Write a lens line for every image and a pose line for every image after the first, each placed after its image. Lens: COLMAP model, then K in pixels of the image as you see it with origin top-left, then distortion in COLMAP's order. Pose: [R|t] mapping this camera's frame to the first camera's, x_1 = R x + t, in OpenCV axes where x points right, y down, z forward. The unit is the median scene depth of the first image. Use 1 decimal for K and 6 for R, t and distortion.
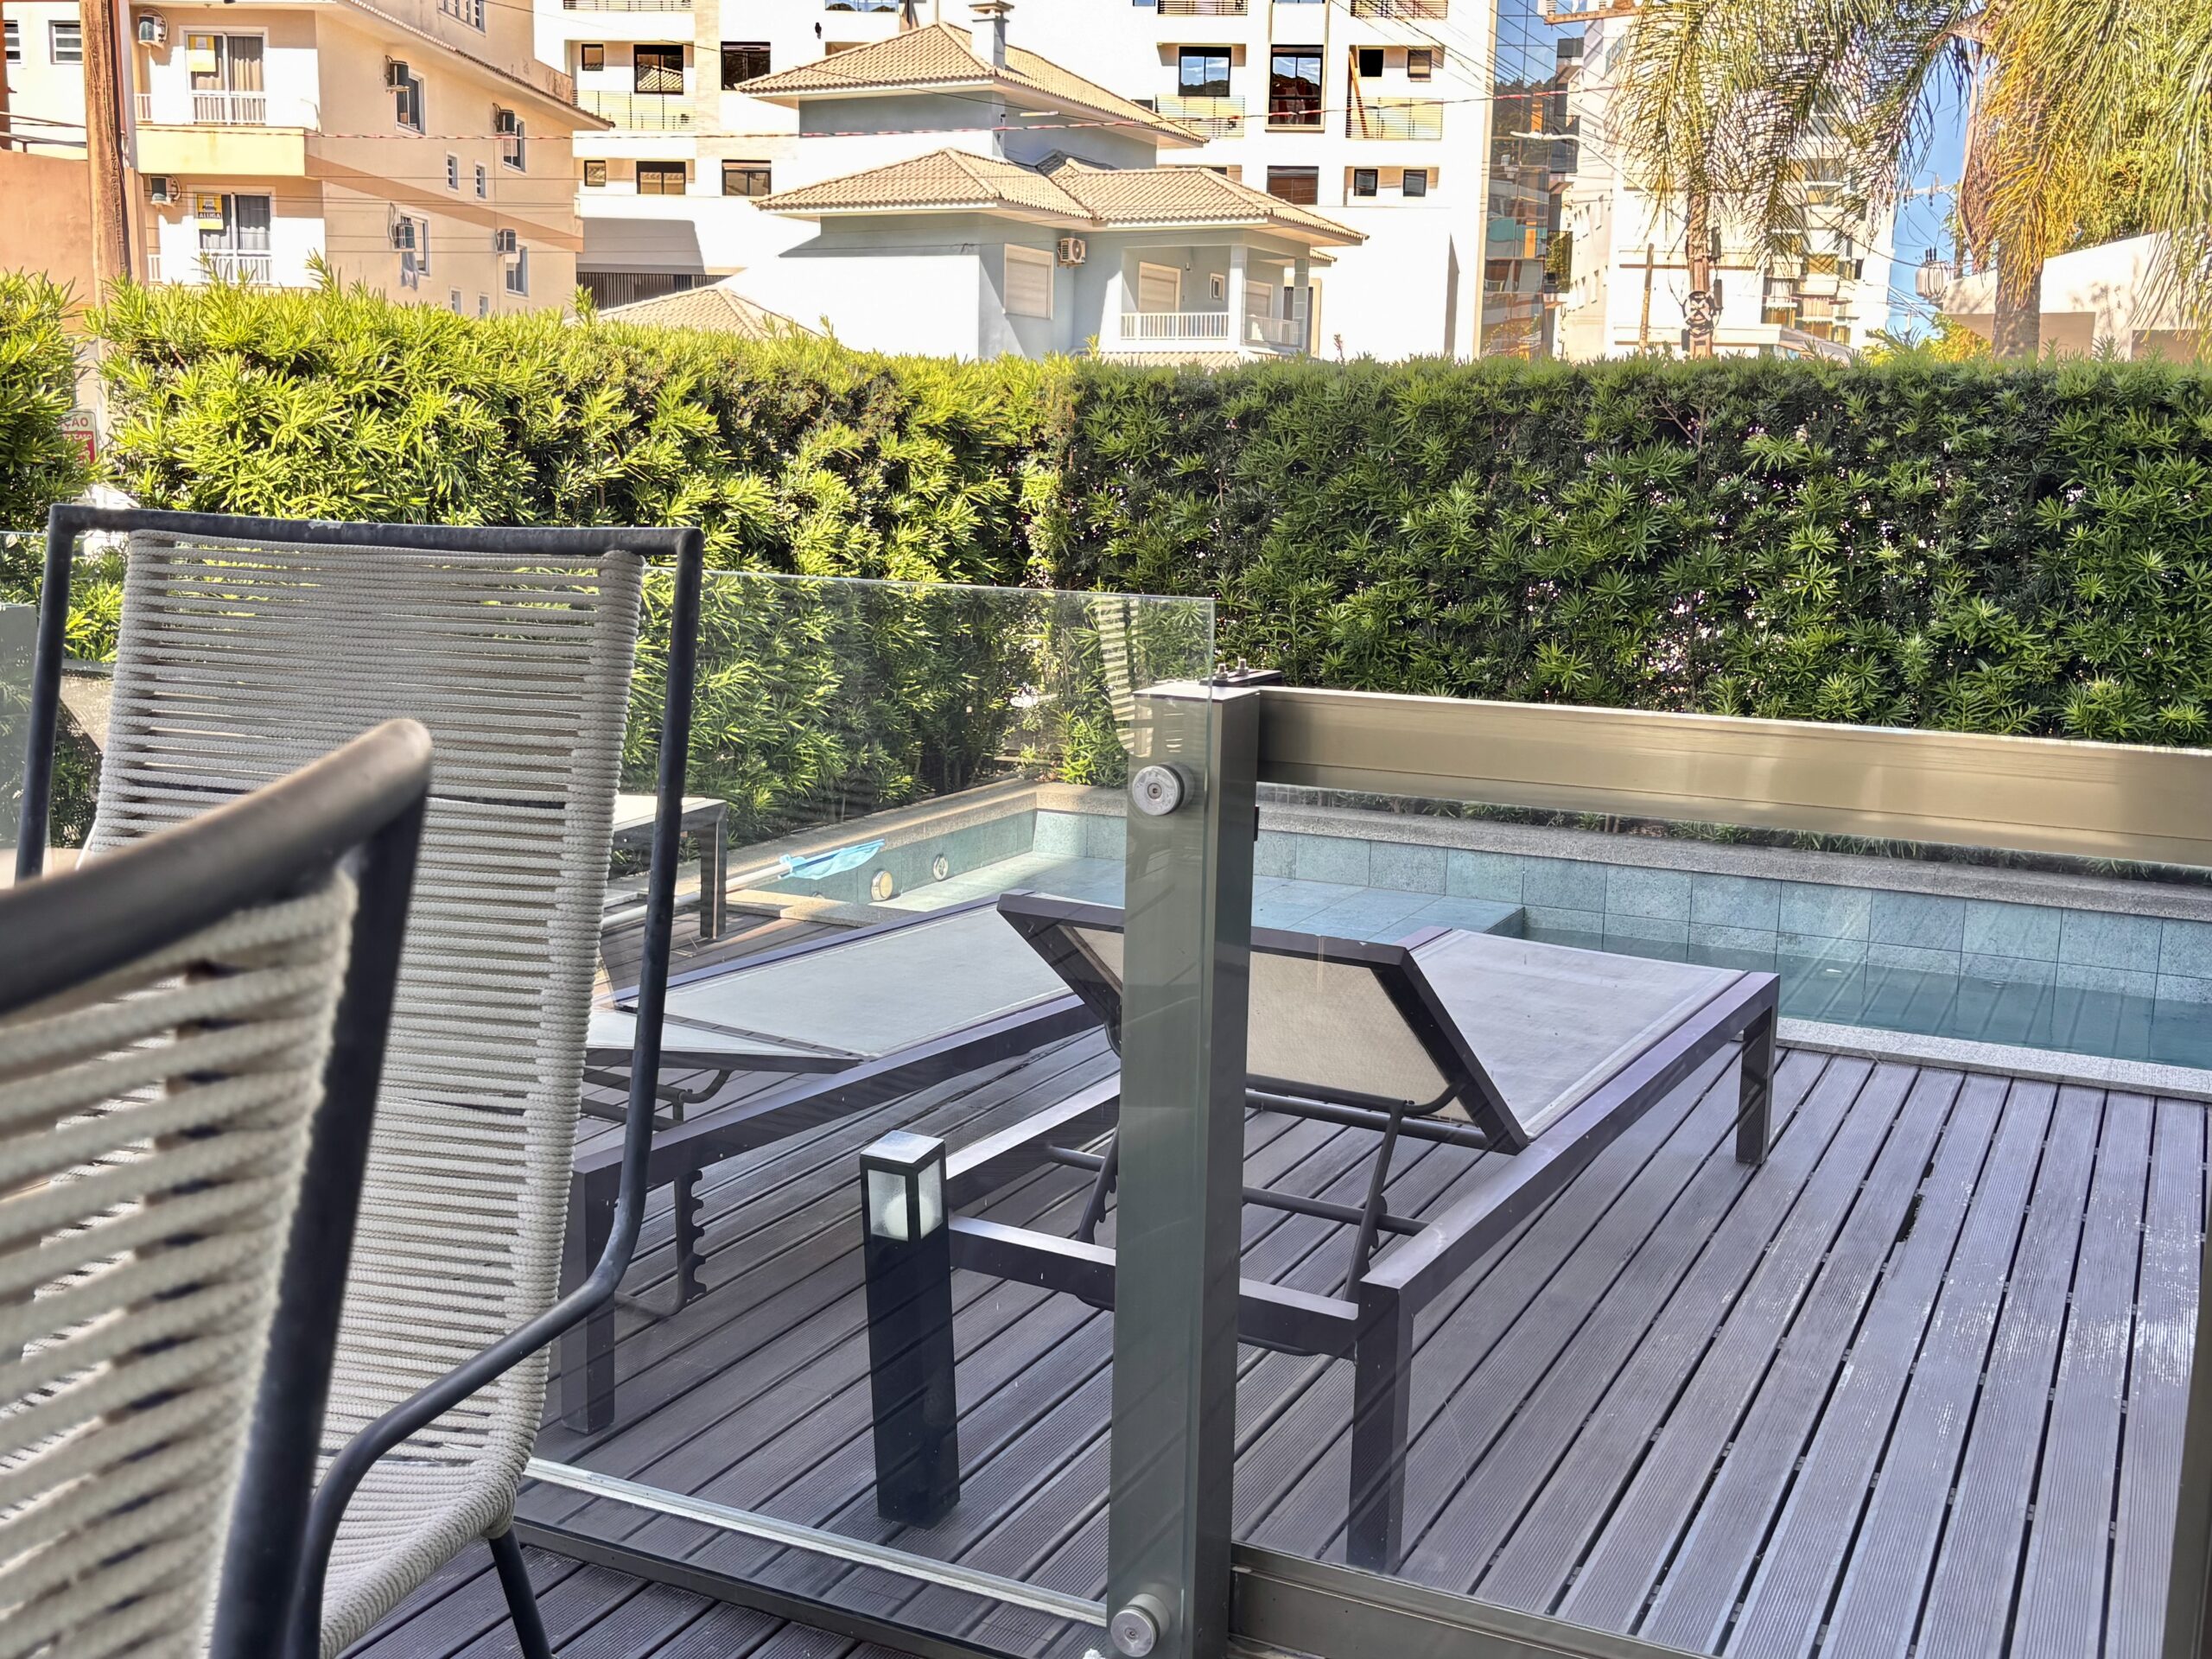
lens RADIAL K [[2248.2, 0, 1106.0], [0, 2248.2, 829.5], [0, 0, 1]] dist [0.130068, -0.275102]
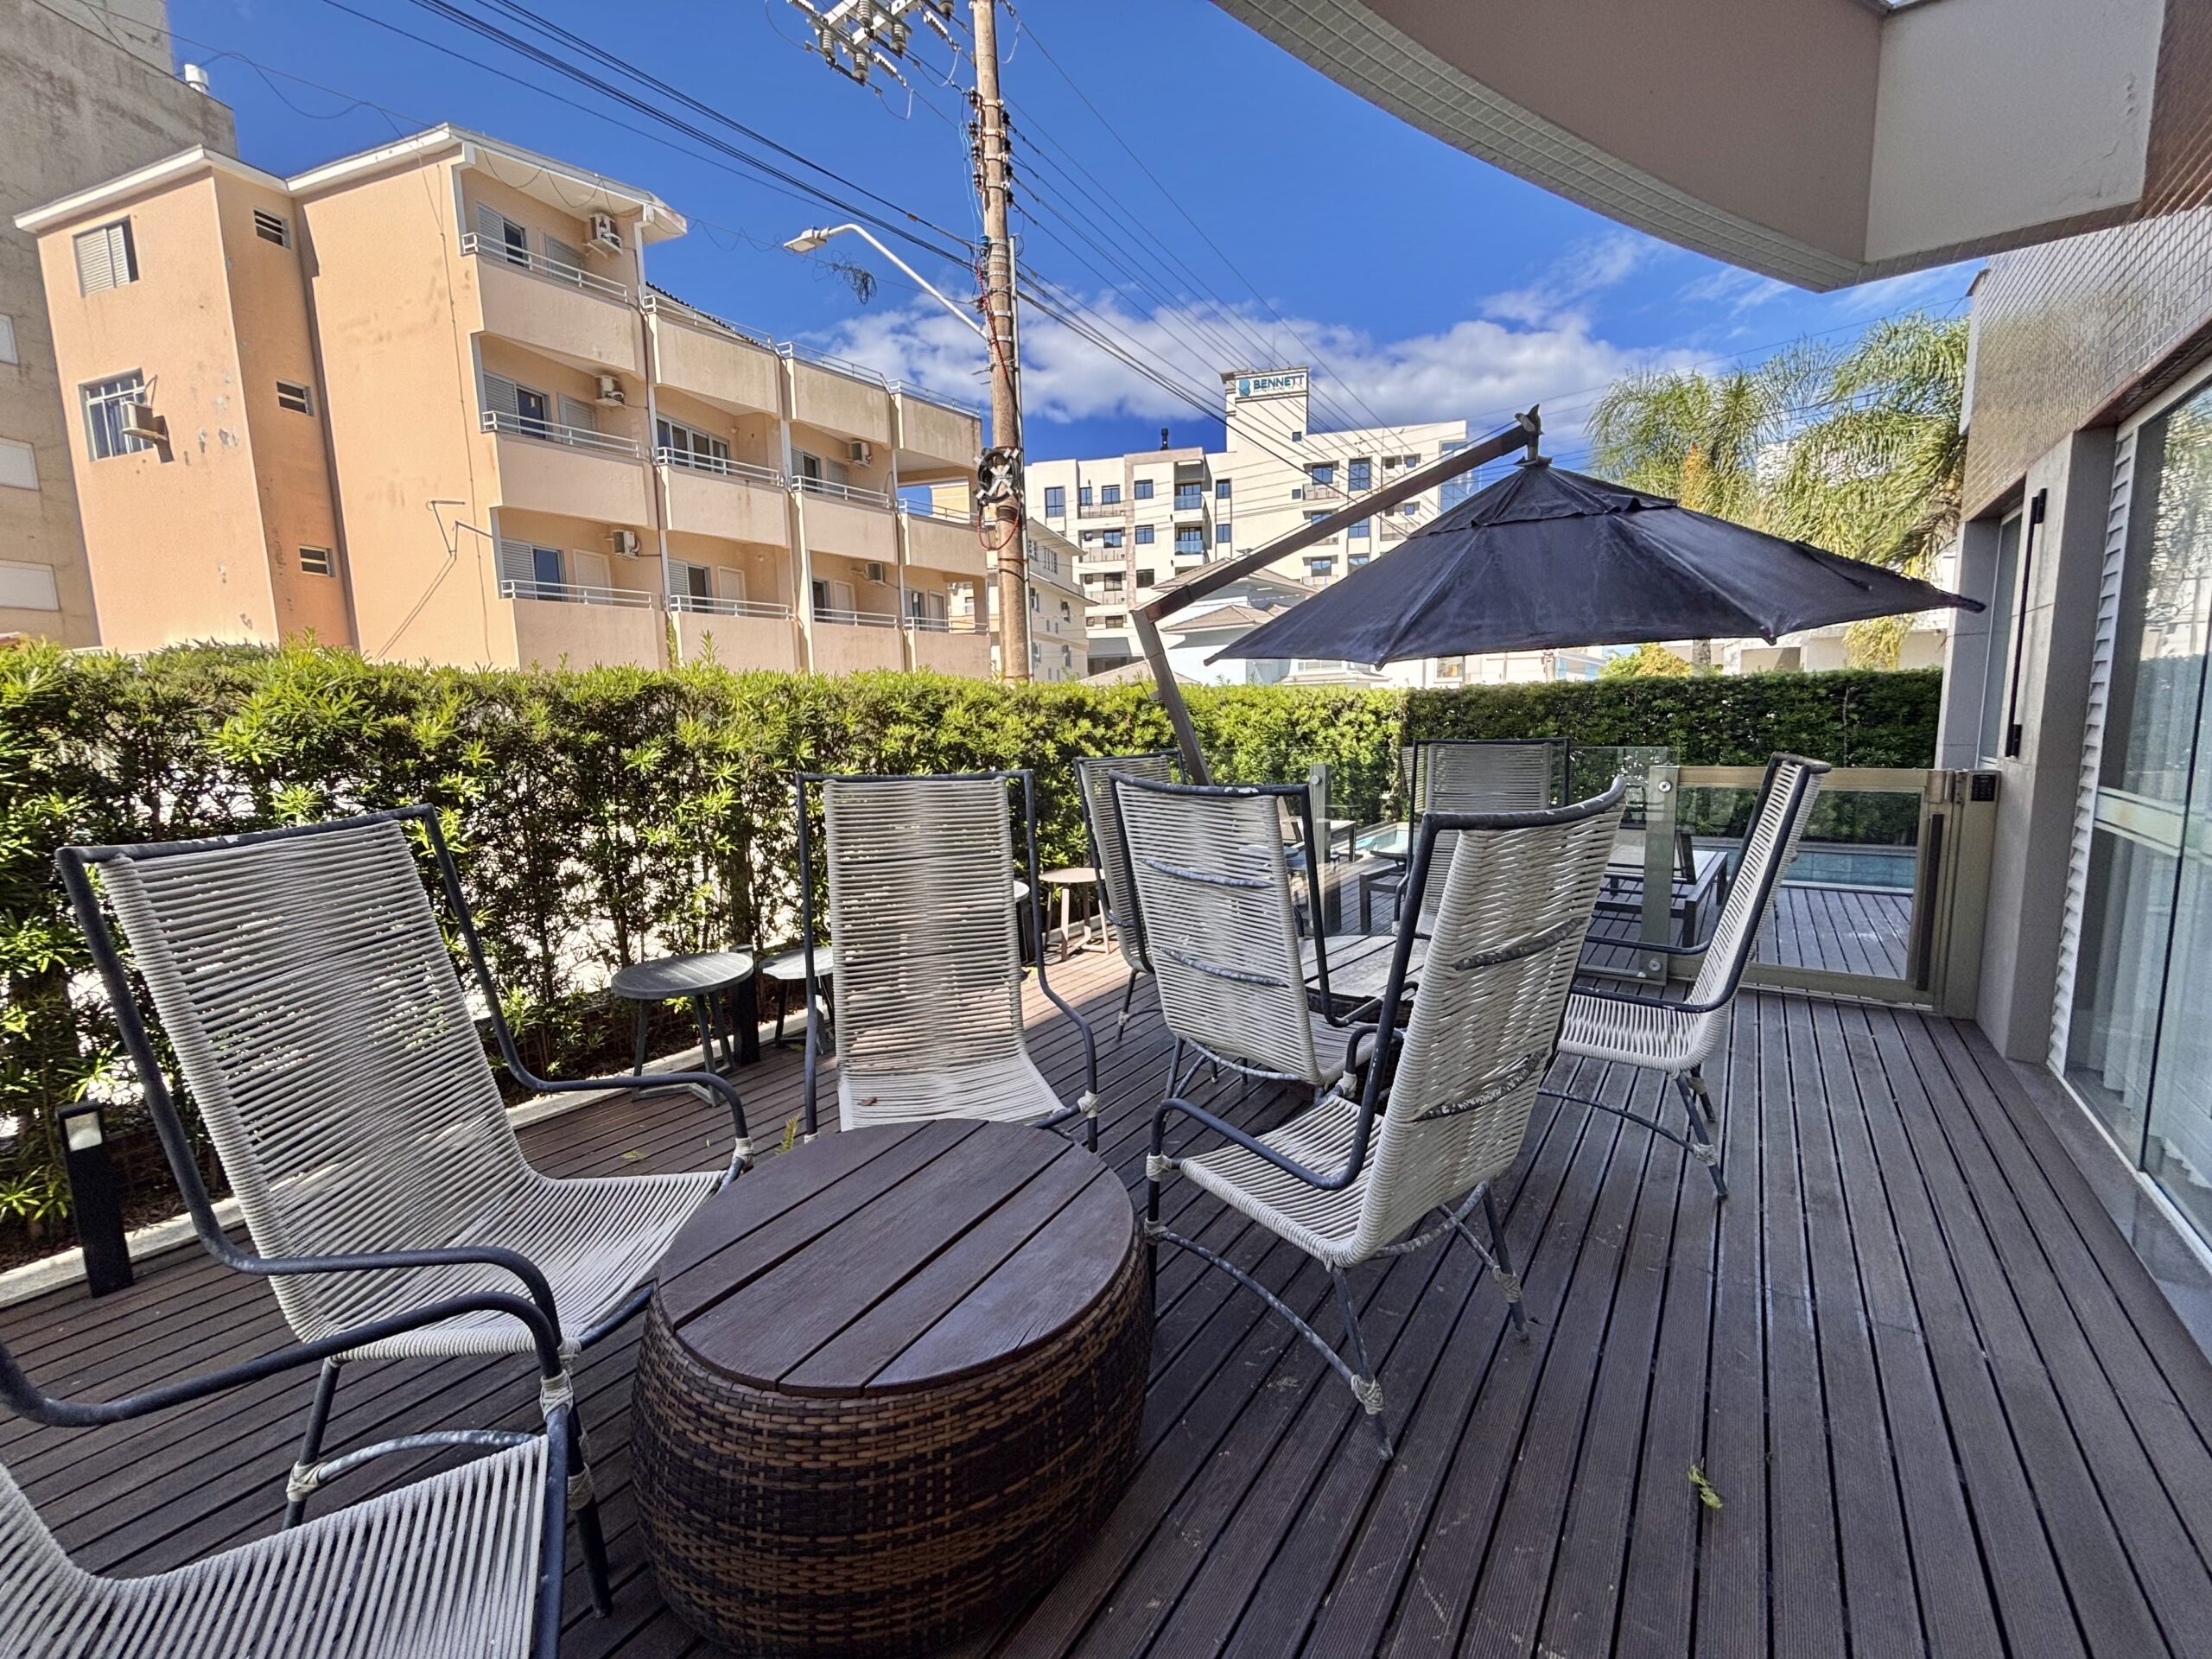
lens RADIAL K [[893.1, 0, 1106.0], [0, 893.1, 829.5], [0, 0, 1]] dist [0.000048, -0.000103]
pose [[0.983543, -0.024739, -0.178975, -0.227922], [0.017469, 0.998961, -0.042085, 0.038531], [0.179830, 0.038266, 0.982953, -0.313741]]
